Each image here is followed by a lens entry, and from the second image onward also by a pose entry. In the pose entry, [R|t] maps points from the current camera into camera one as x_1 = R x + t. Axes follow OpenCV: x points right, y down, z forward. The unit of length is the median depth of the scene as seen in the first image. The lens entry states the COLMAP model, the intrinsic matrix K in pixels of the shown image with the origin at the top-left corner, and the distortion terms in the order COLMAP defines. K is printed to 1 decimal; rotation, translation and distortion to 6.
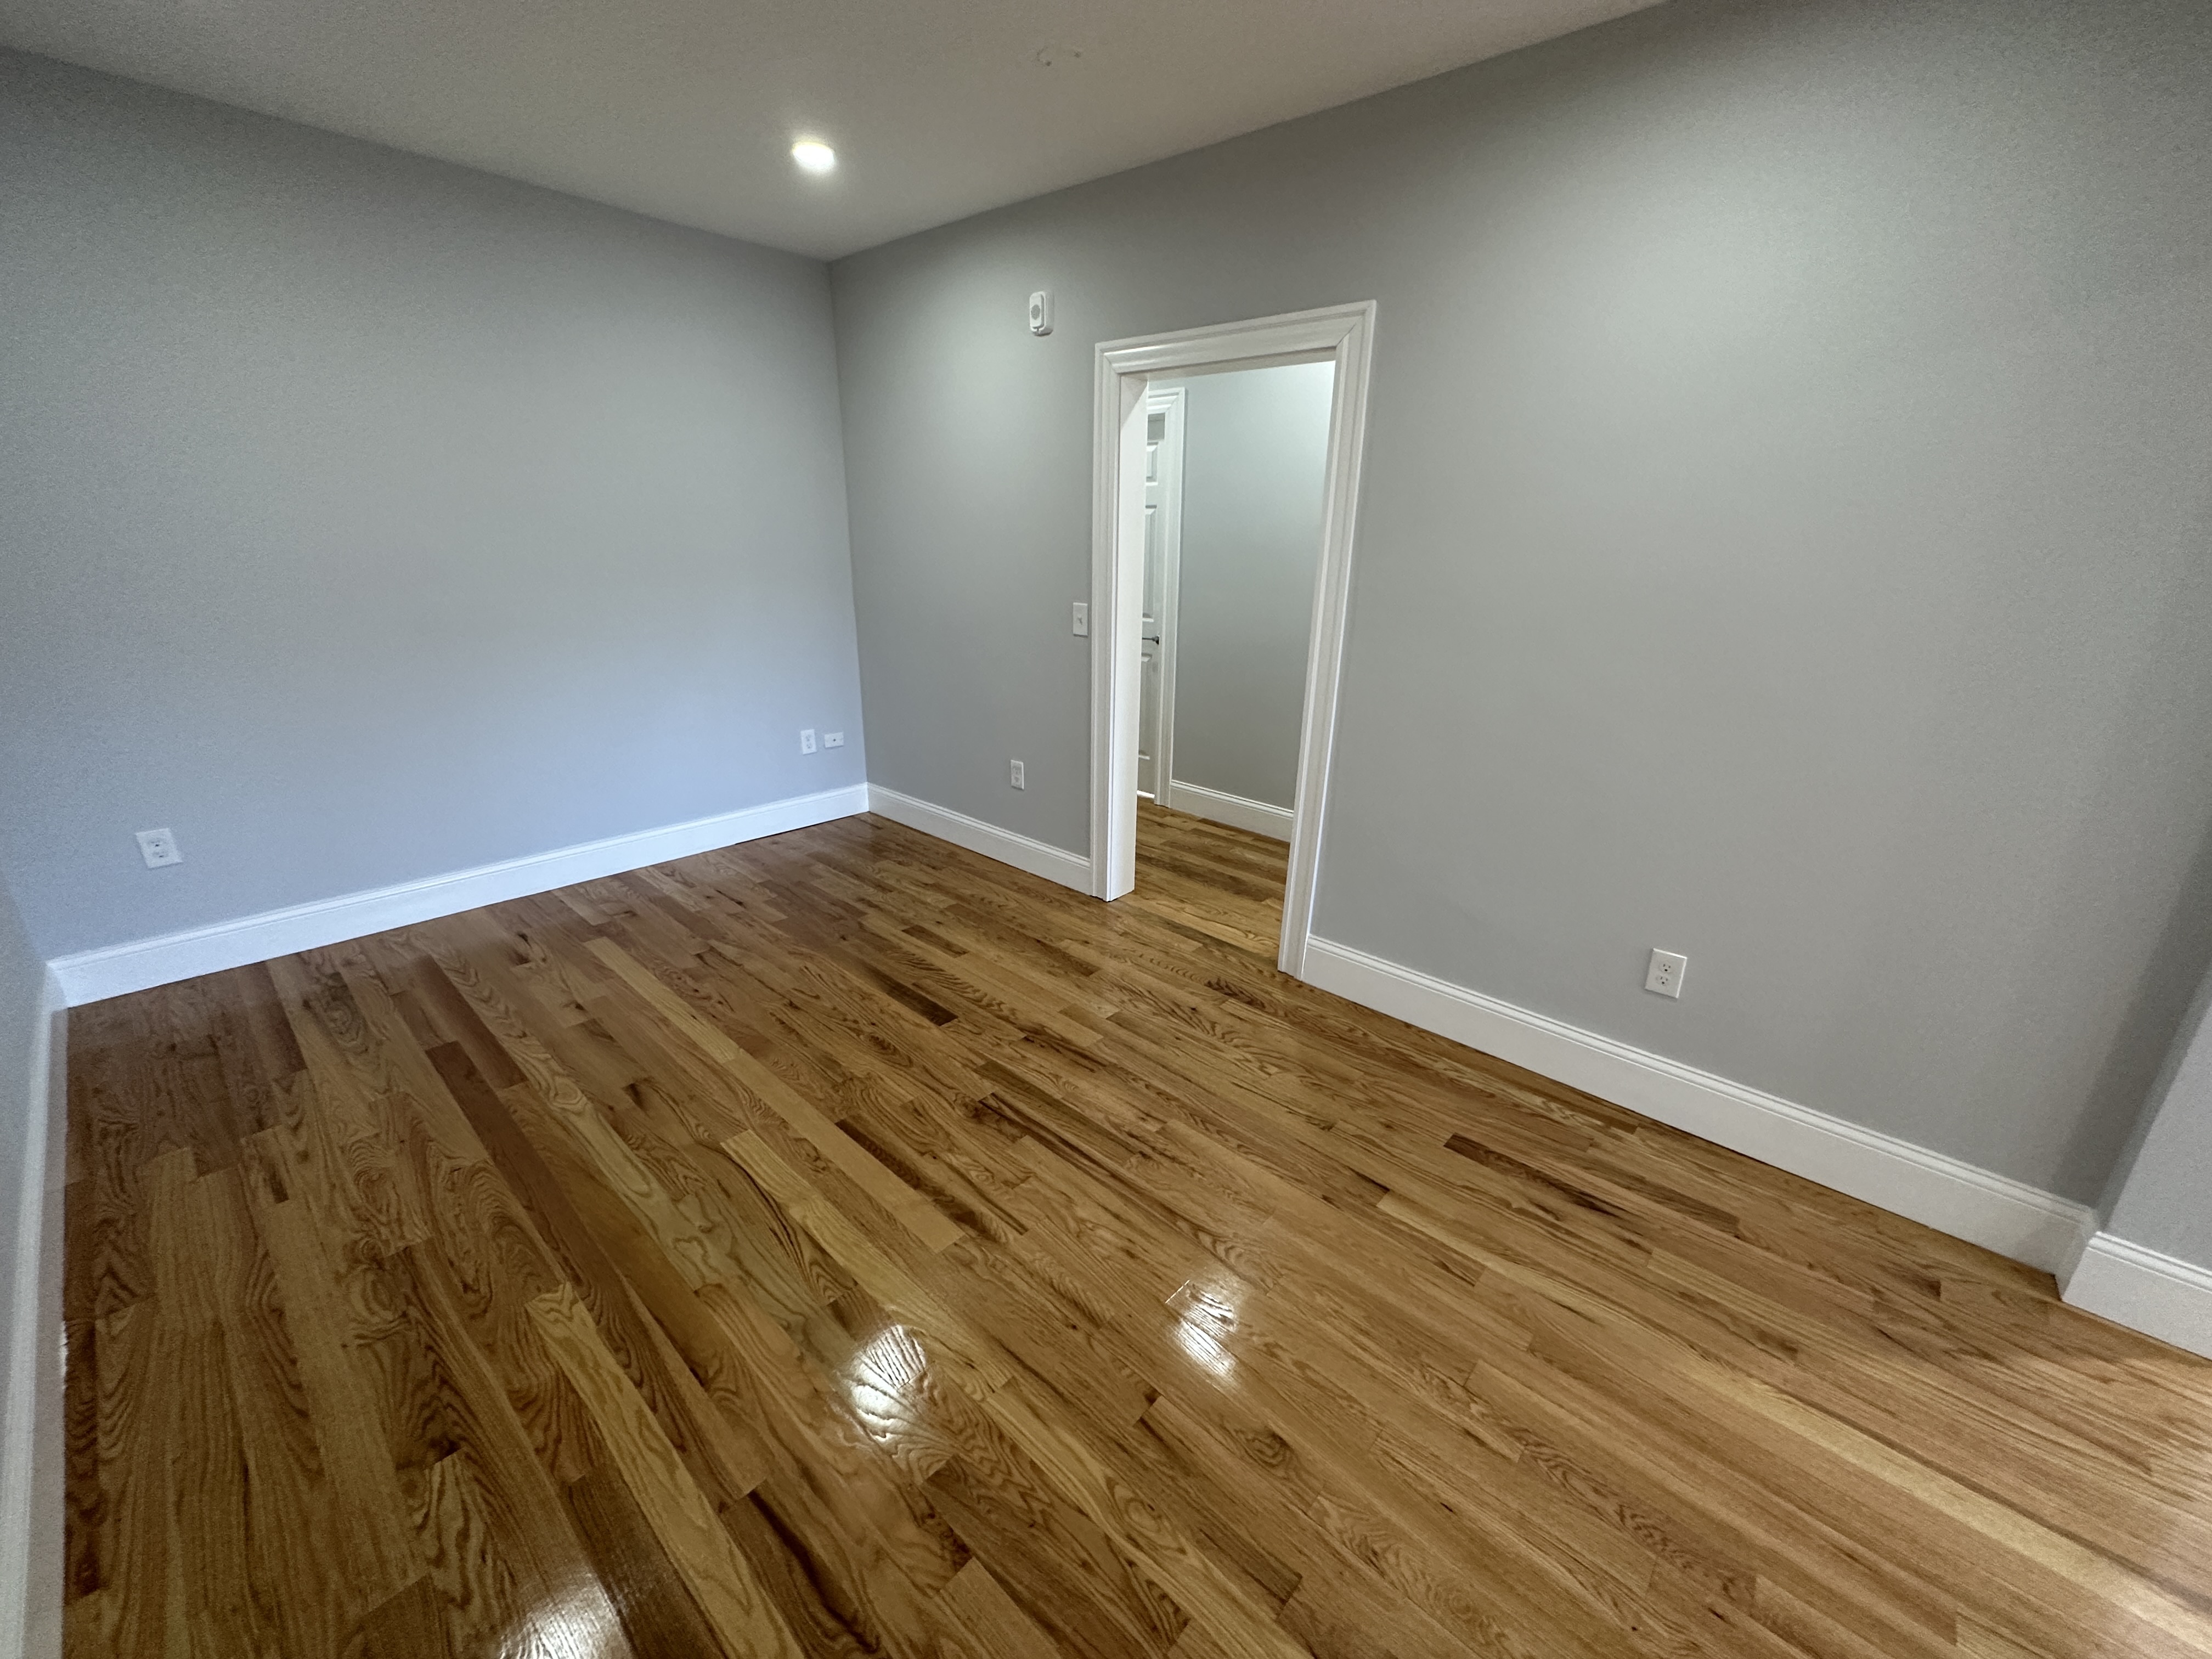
lens RADIAL K [[877.5, 0, 1109.0], [0, 877.5, 828.7], [0, 0, 1]] dist [-0.000622, 0.000115]
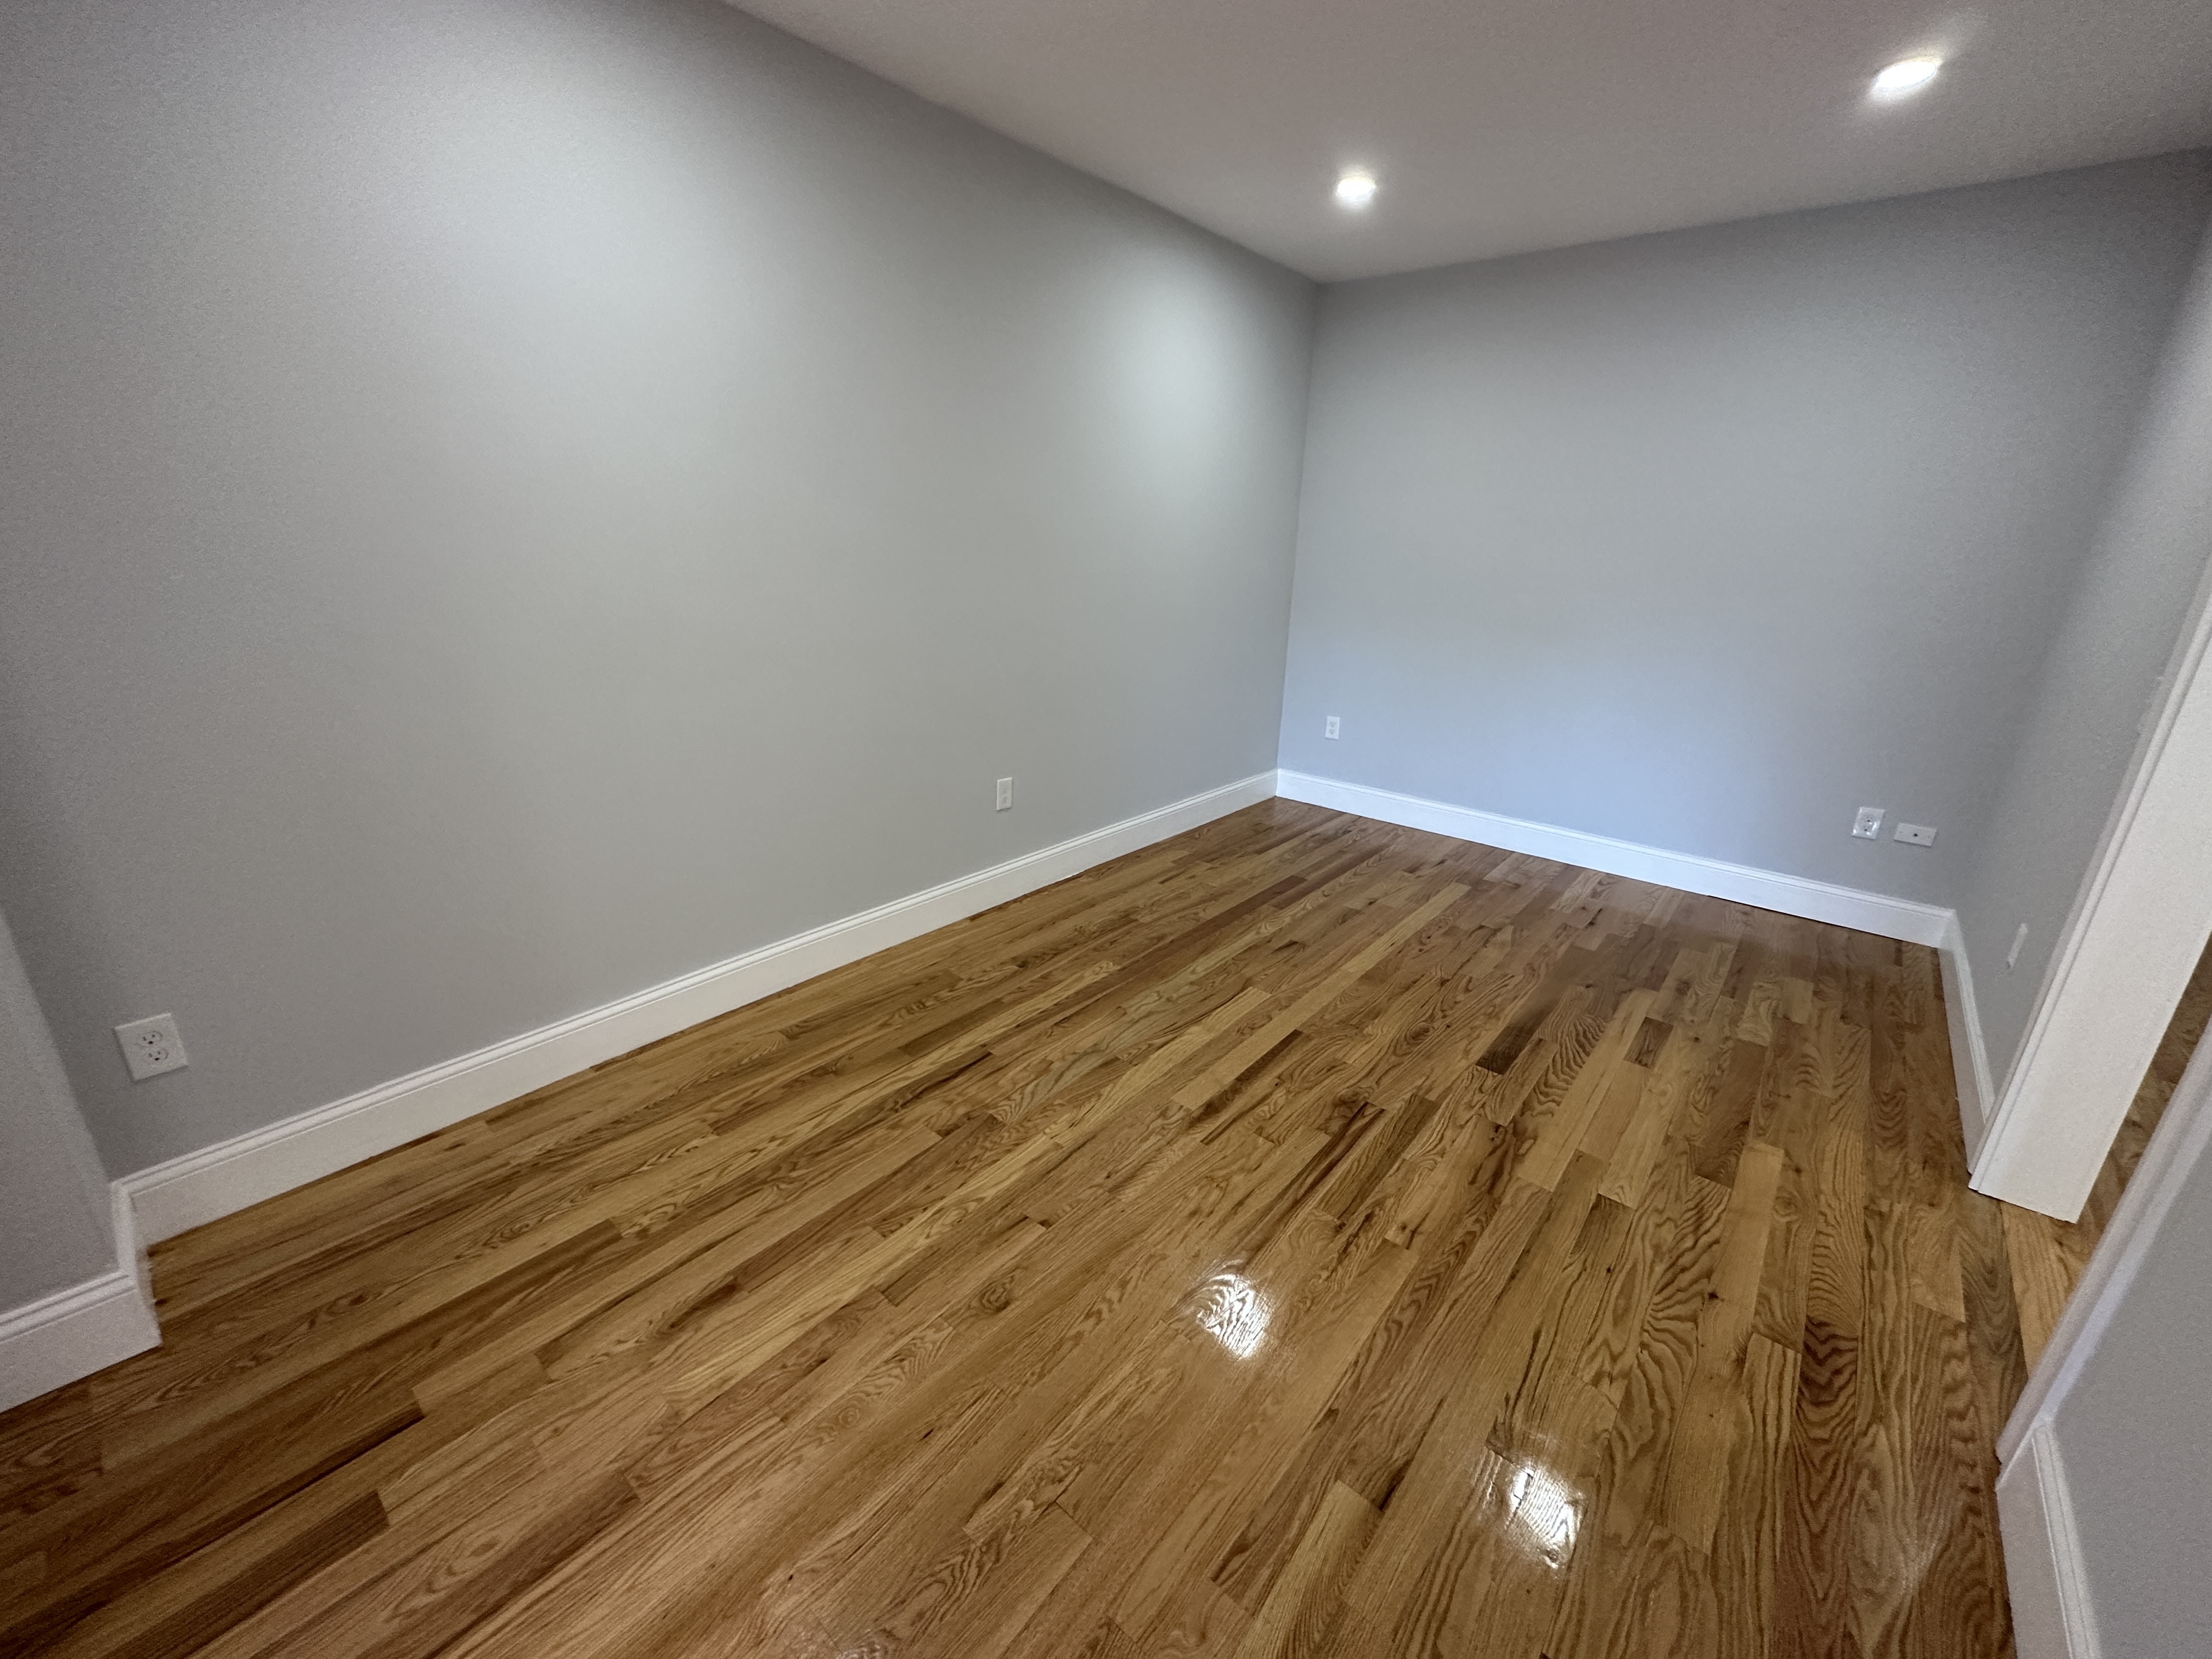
lens RADIAL K [[877.5, 0, 1109.0], [0, 877.5, 828.7], [0, 0, 1]] dist [-0.000622, 0.000115]
pose [[0.033034, 0.301966, -0.952746, 0.698140], [-0.346037, 0.897763, 0.272542, -0.137146], [0.937639, 0.320683, 0.134148, 0.497145]]
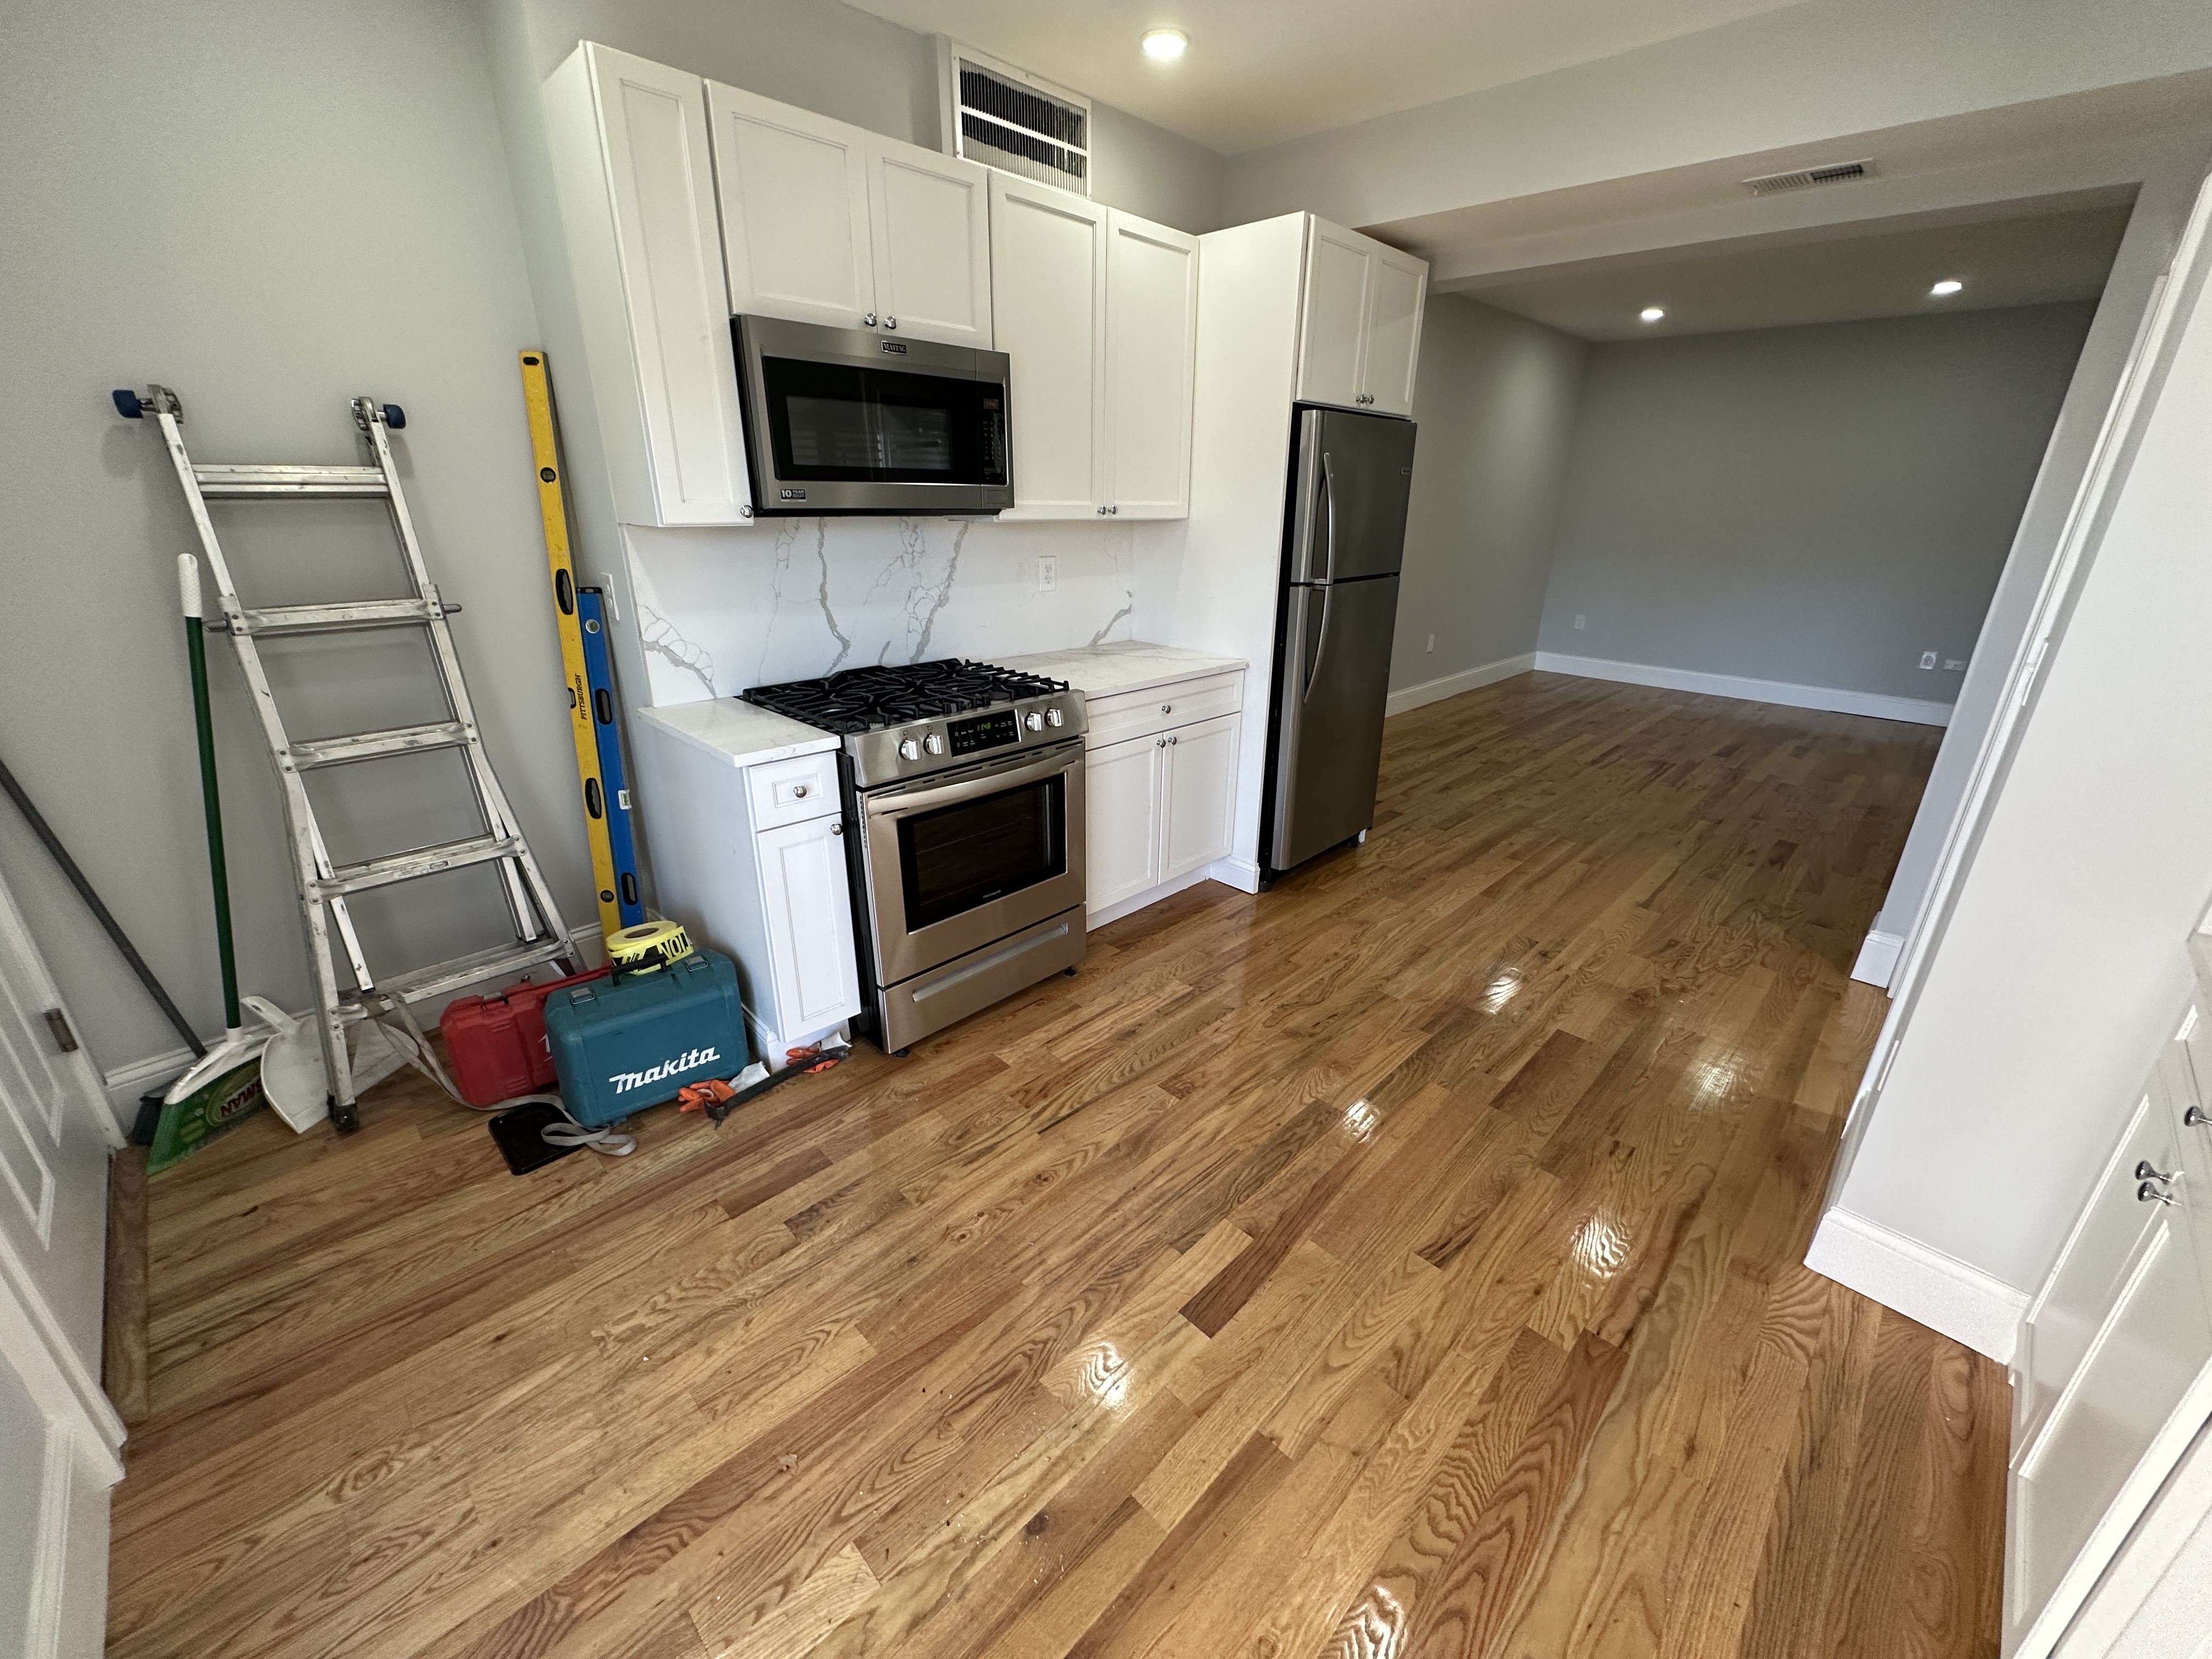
lens RADIAL K [[877.5, 0, 1109.0], [0, 877.5, 828.7], [0, 0, 1]] dist [-0.000622, 0.000115]
pose [[-0.045027, 0.339194, -0.939638, 2.034091], [-0.335456, 0.880842, 0.334044, 0.193464], [0.940979, 0.330249, 0.074123, -0.414691]]
